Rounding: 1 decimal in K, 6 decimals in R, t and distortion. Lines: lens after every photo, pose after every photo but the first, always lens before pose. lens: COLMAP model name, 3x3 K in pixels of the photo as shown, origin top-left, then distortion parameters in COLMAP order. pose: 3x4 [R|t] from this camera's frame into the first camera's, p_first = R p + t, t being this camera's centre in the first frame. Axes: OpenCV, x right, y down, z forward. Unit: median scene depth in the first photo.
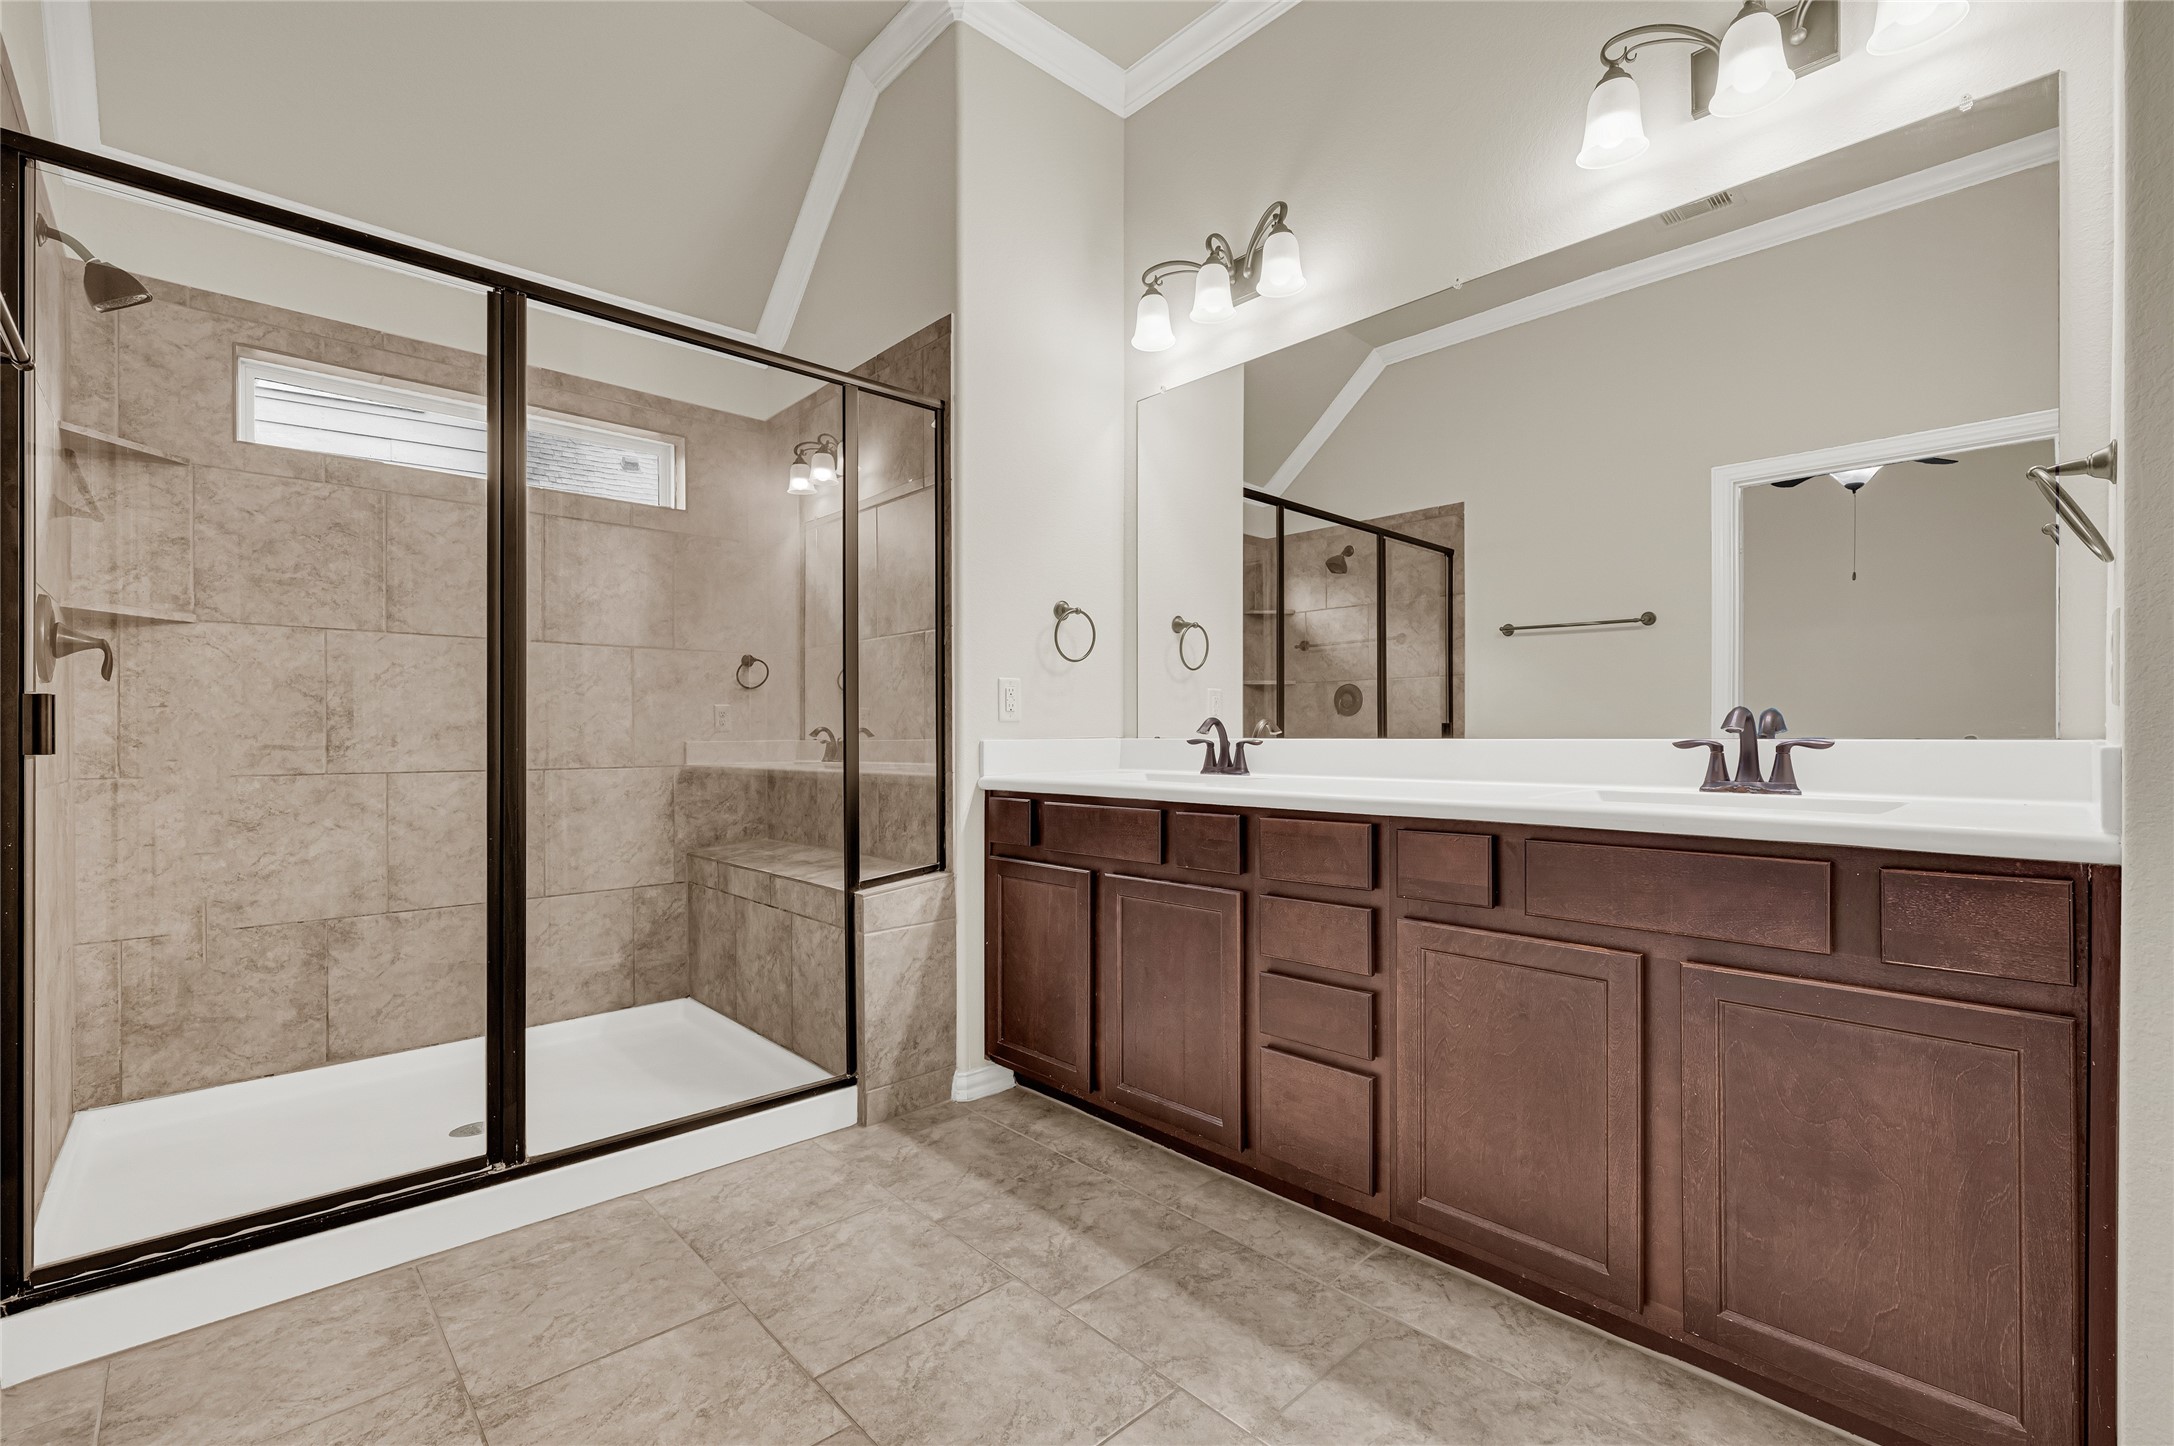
lens RADIAL K [[918.2, 0, 1086.9], [0, 918.2, 729.4], [0, 0, 1]] dist [0.002043, -0.001069]
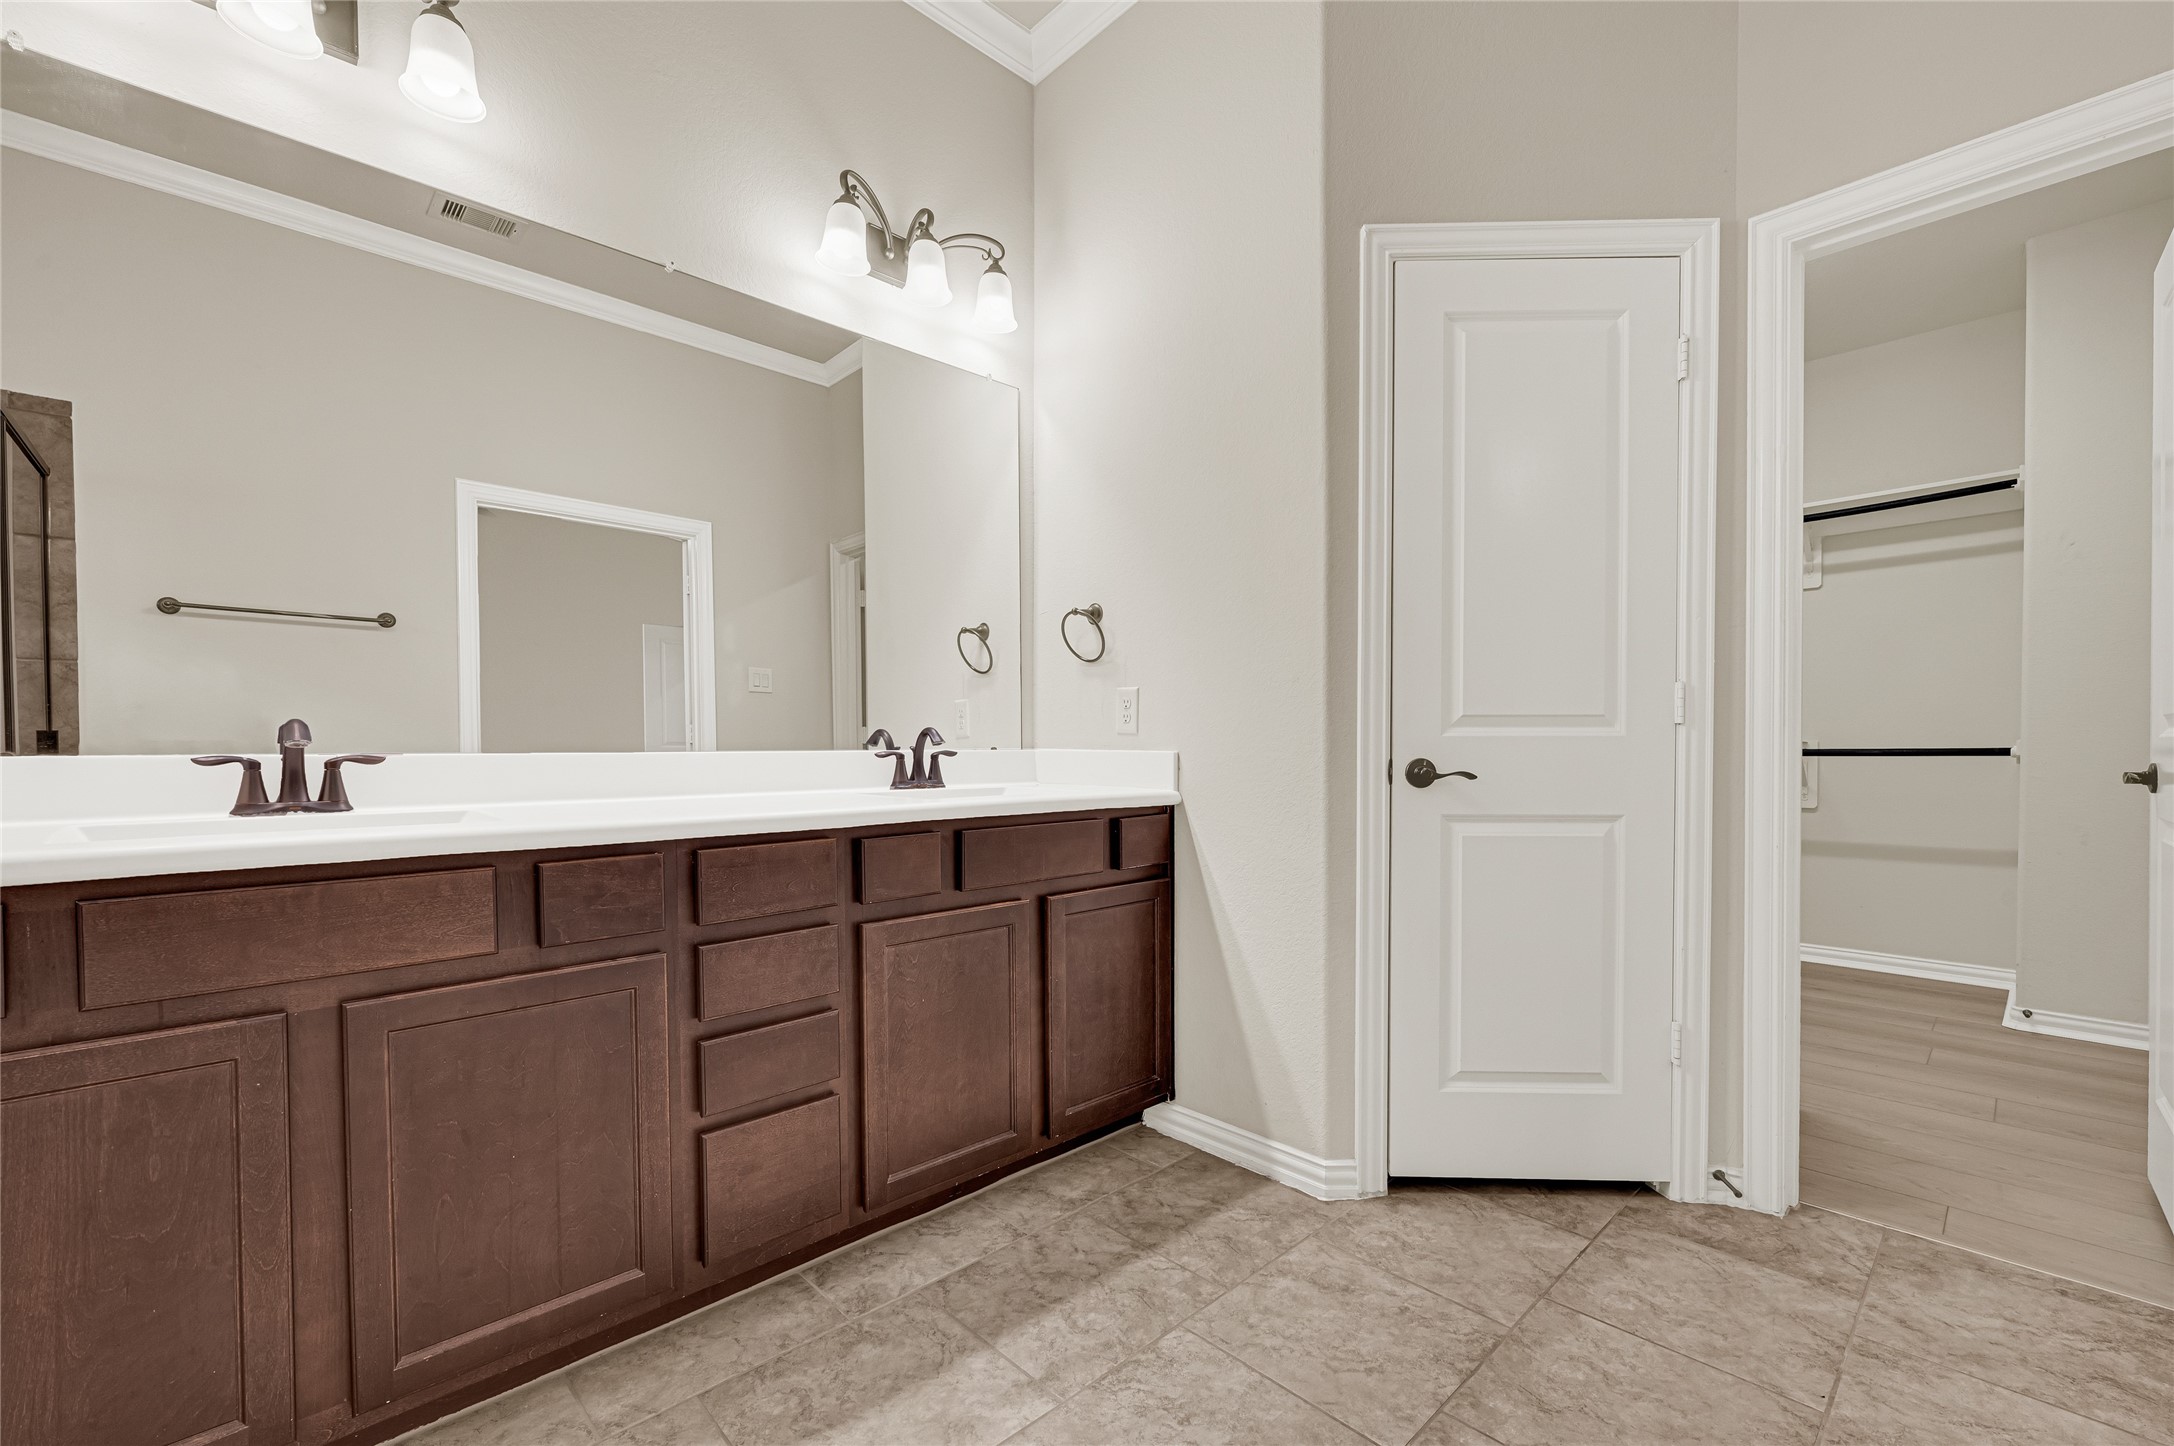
lens RADIAL K [[918.2, 0, 1095.6], [0, 918.2, 732.1], [0, 0, 1]] dist [0.002043, -0.001069]
pose [[0.001693, 0.016443, 0.999863, -0.679038], [-0.001518, 0.999864, -0.016440, 0.004884], [-0.999997, -0.001490, 0.001717, 0.712873]]
